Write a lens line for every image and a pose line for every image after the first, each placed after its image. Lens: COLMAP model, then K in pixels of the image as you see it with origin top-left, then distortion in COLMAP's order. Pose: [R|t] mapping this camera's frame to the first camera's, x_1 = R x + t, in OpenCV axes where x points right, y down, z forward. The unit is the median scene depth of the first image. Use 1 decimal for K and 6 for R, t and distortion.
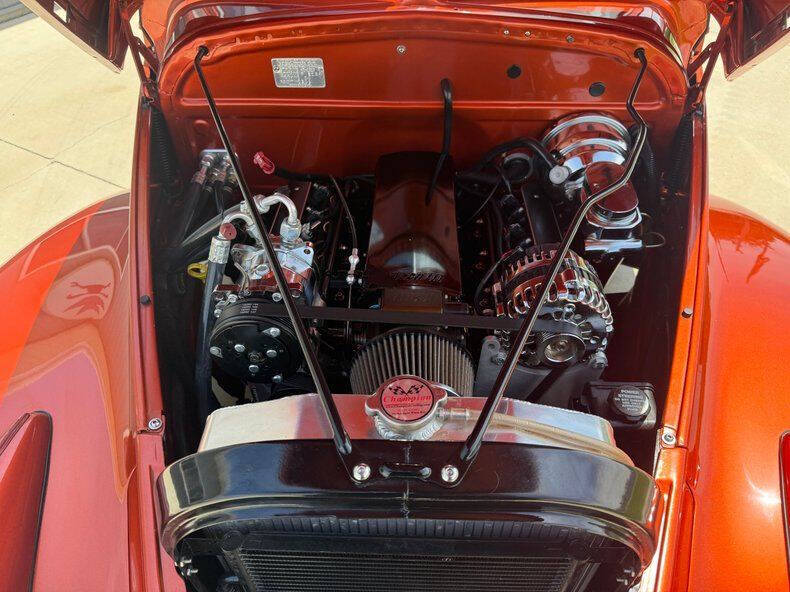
lens RADIAL K [[576.5, 0, 396.3], [0, 576.5, 308.8], [0, 0, 1]] dist [0.105844, -0.200726]
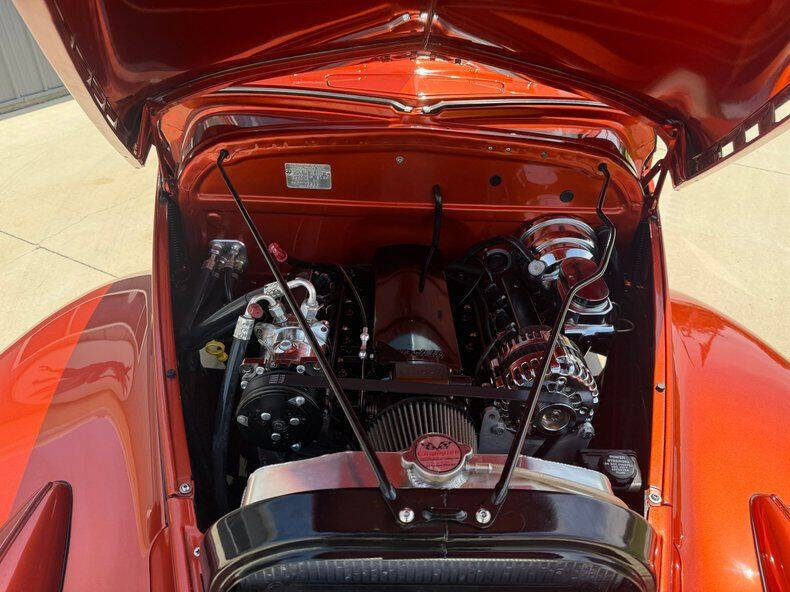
lens RADIAL K [[576.5, 0, 396.3], [0, 576.5, 308.8], [0, 0, 1]] dist [0.105844, -0.200726]
pose [[0.997460, 0.013984, 0.069848, -0.082001], [-0.002897, 0.987695, -0.156367, 0.029876], [-0.071176, 0.155767, 0.985226, -0.091046]]
